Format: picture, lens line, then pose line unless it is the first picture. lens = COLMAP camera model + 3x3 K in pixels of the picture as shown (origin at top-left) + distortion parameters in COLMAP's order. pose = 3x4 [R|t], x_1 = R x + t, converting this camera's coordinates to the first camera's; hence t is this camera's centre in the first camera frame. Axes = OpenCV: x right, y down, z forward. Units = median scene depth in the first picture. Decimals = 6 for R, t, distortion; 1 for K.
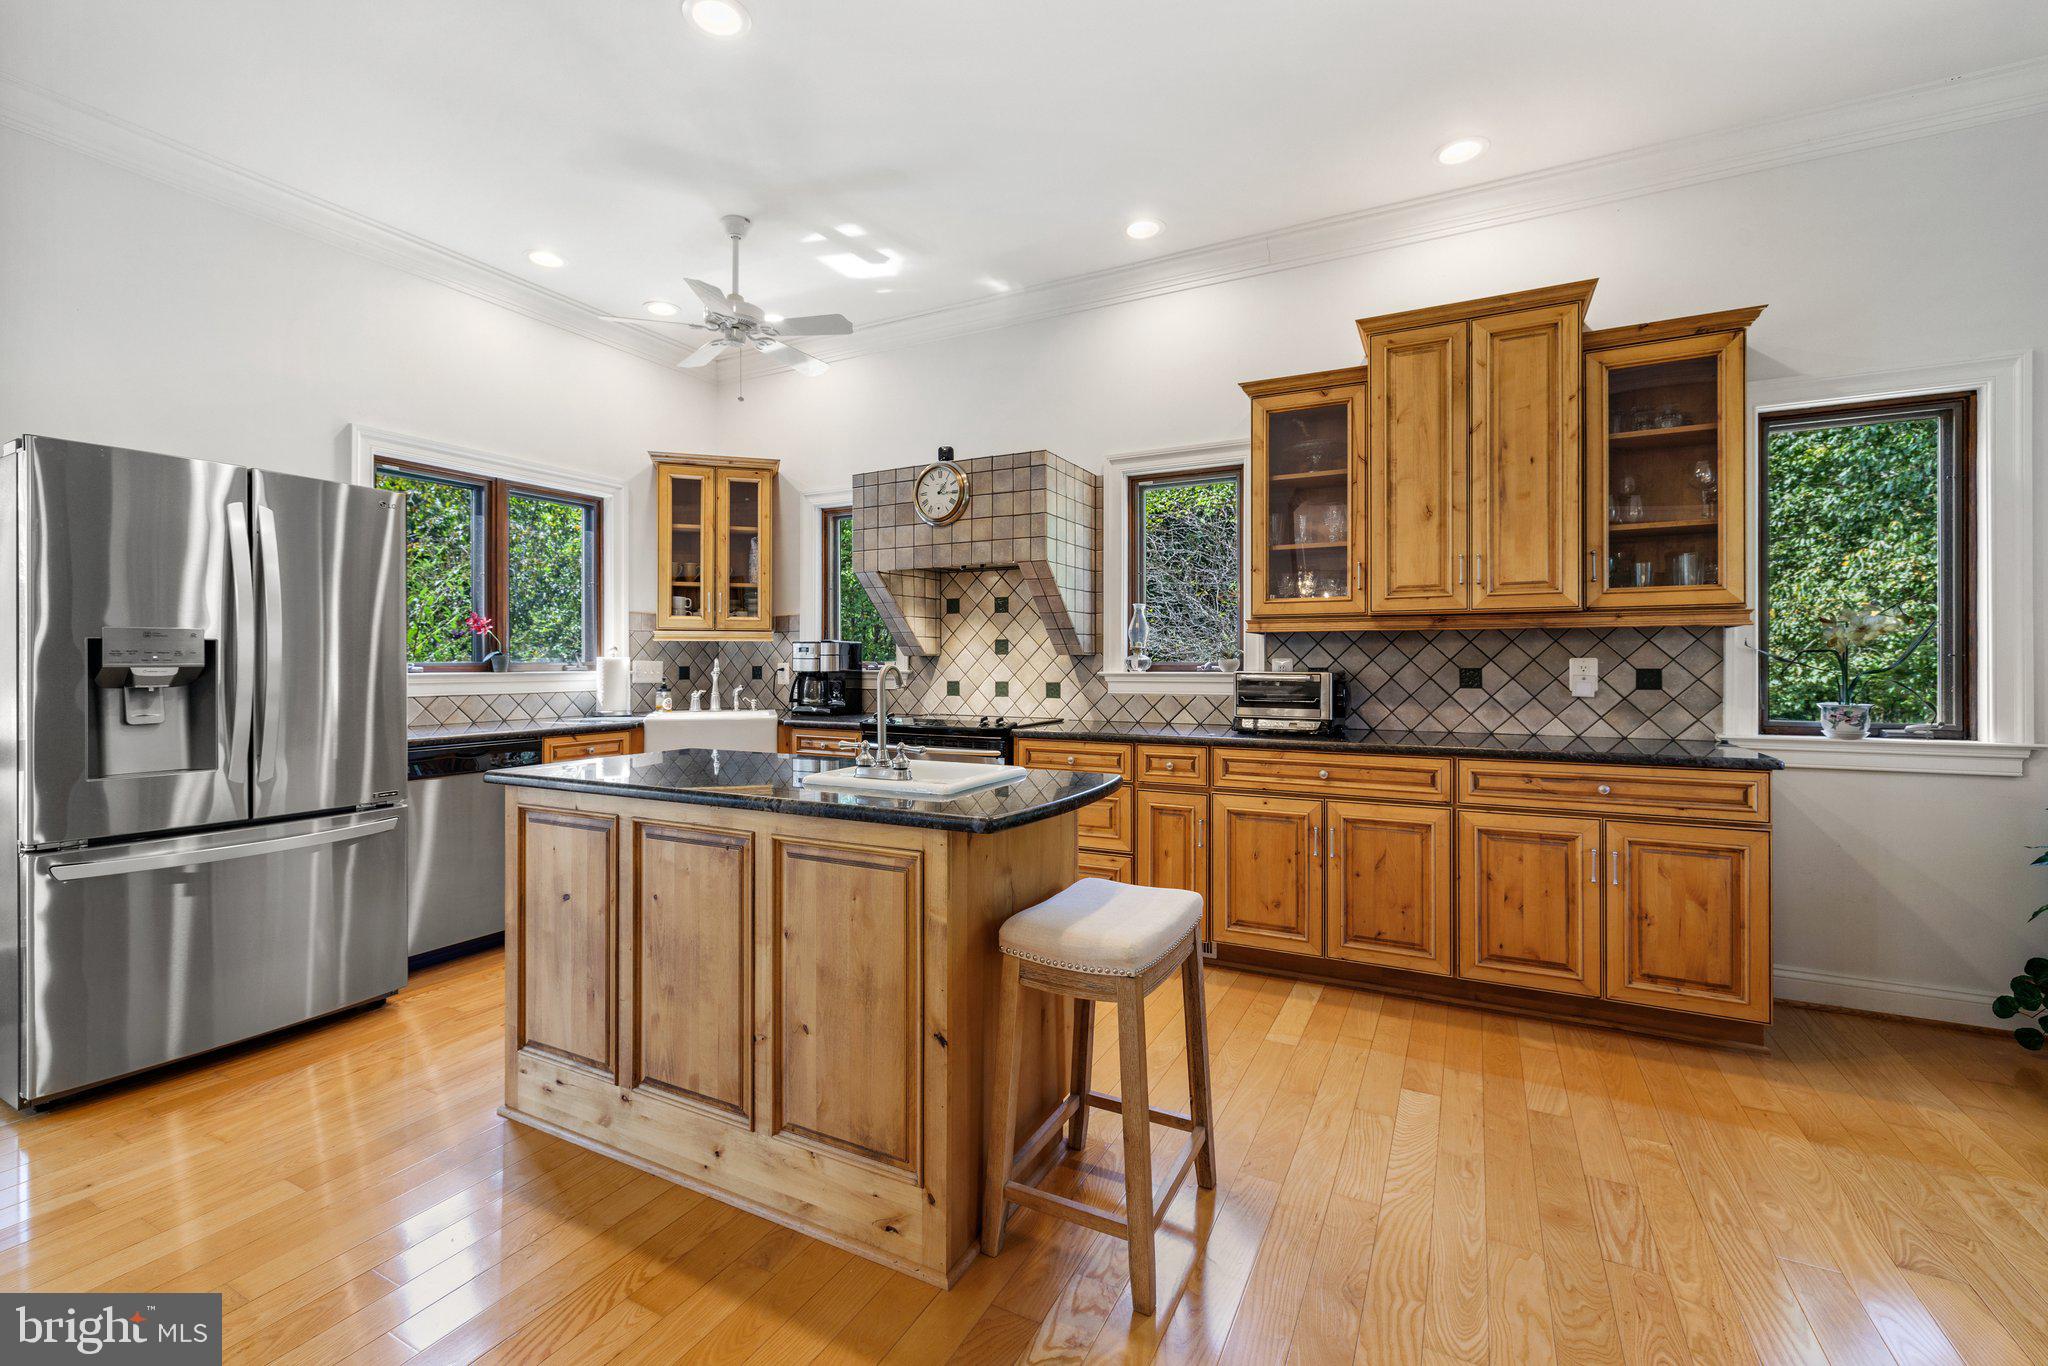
lens RADIAL K [[878.5, 0, 989.7], [0, 878.5, 662.3], [0, 0, 1]] dist [-0.001282, 0.000685]
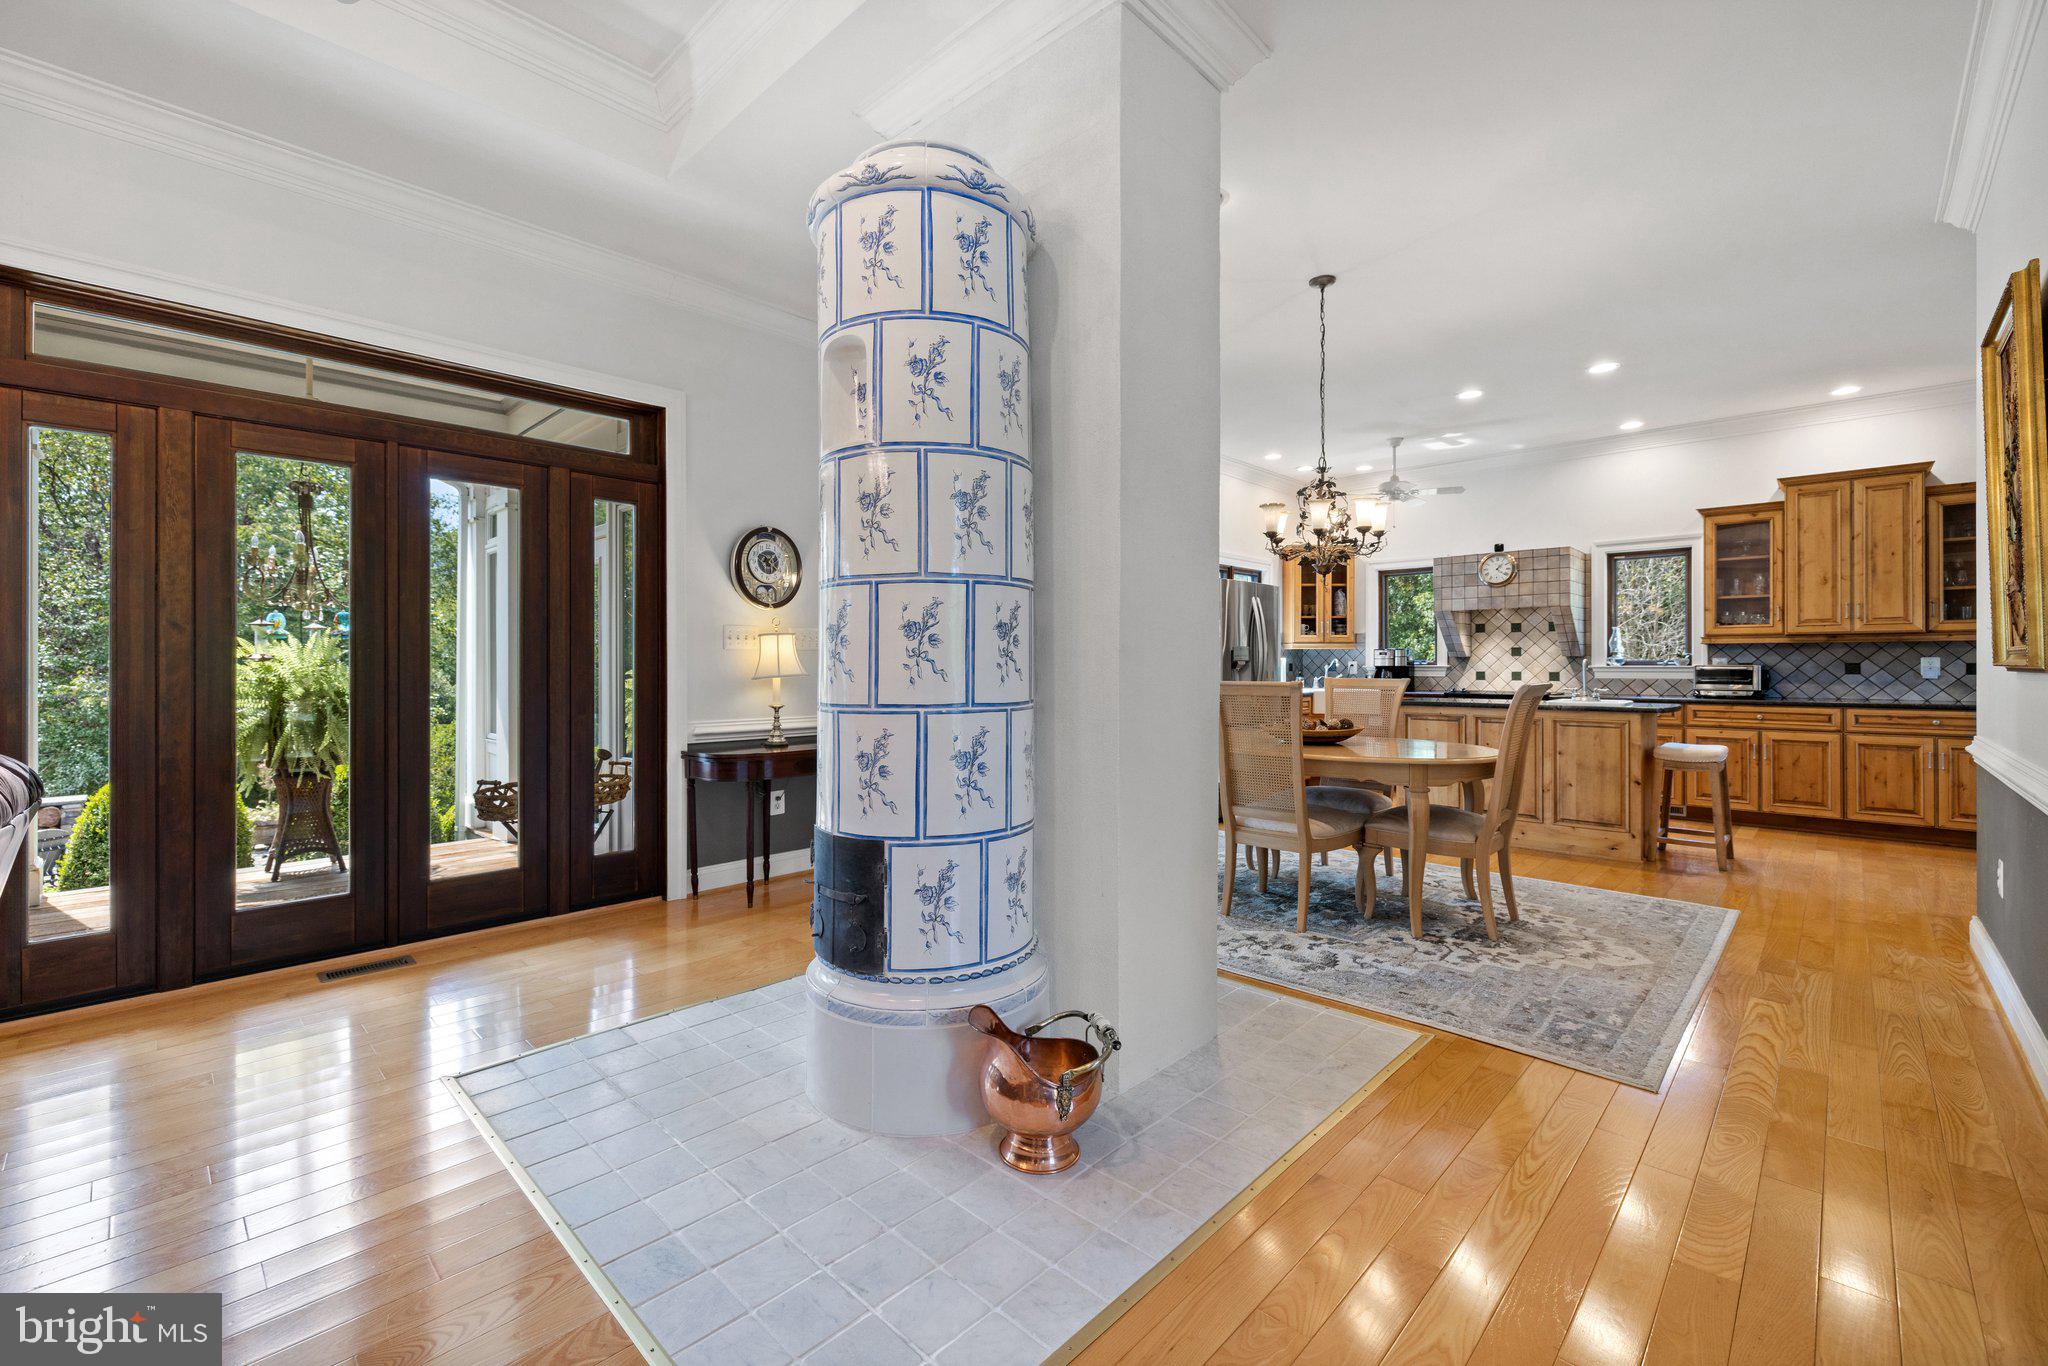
lens RADIAL K [[863.3, 0, 986.4], [0, 863.3, 661.6], [0, 0, 1]] dist [-0.000941, 0.001041]
pose [[0.960498, -0.000573, -0.278286, -0.721808], [-0.000350, 0.999995, -0.003268, 0.011076], [0.278286, 0.003236, 0.960493, -1.295078]]
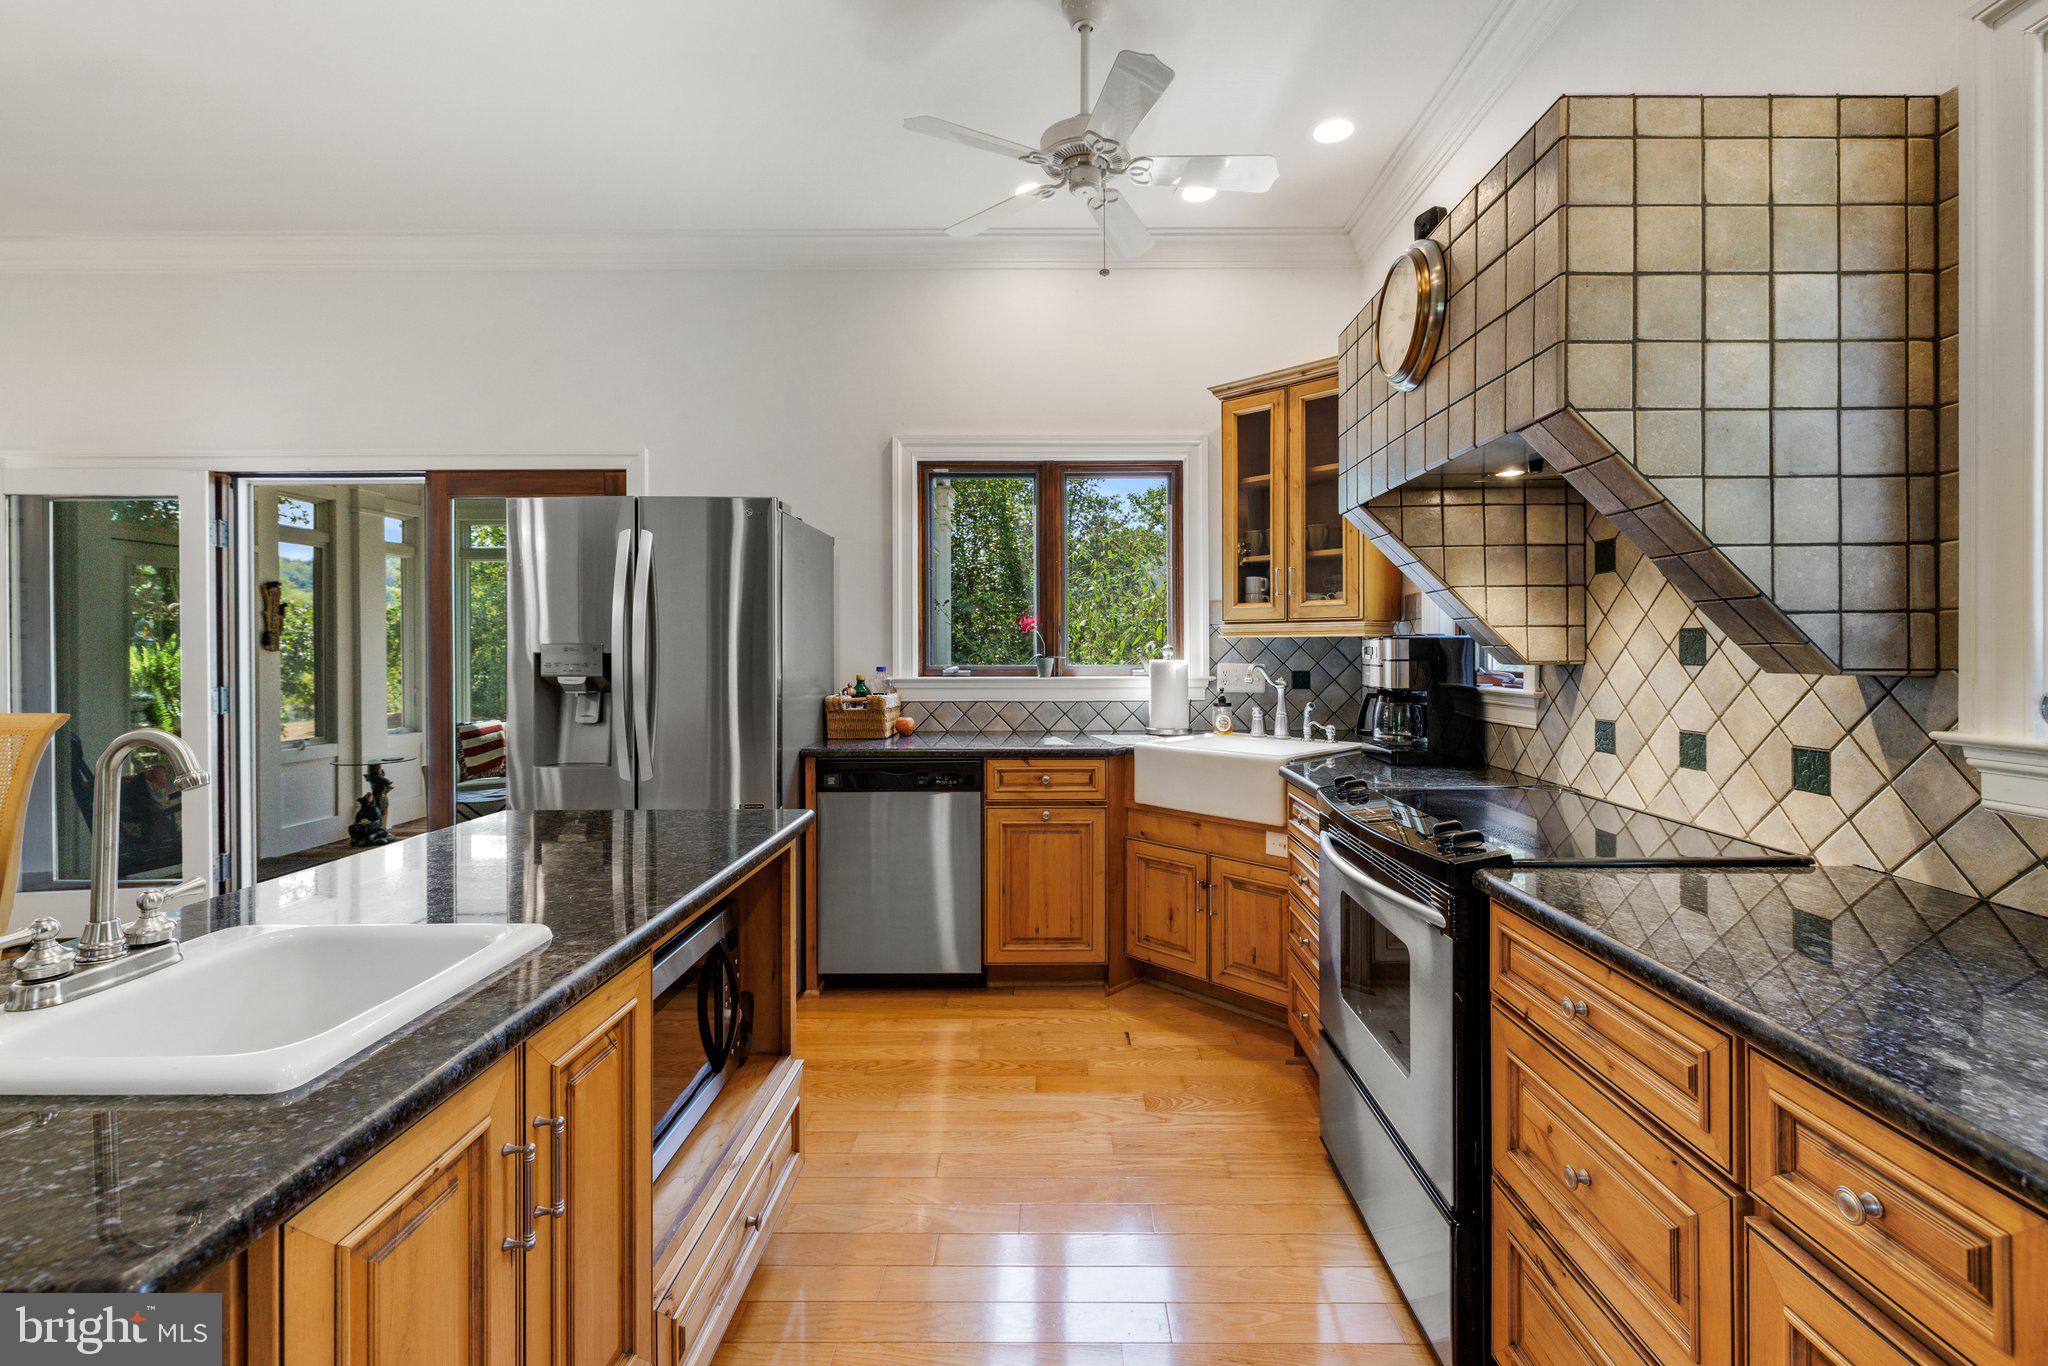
lens RADIAL K [[878.5, 0, 1067.7], [0, 878.5, 658.9], [0, 0, 1]] dist [-0.001282, 0.000685]
pose [[0.478214, 0.010445, -0.878181, 0.323702], [0.002605, 0.999908, 0.013312, -0.025179], [0.878240, -0.008653, 0.478142, 0.772838]]
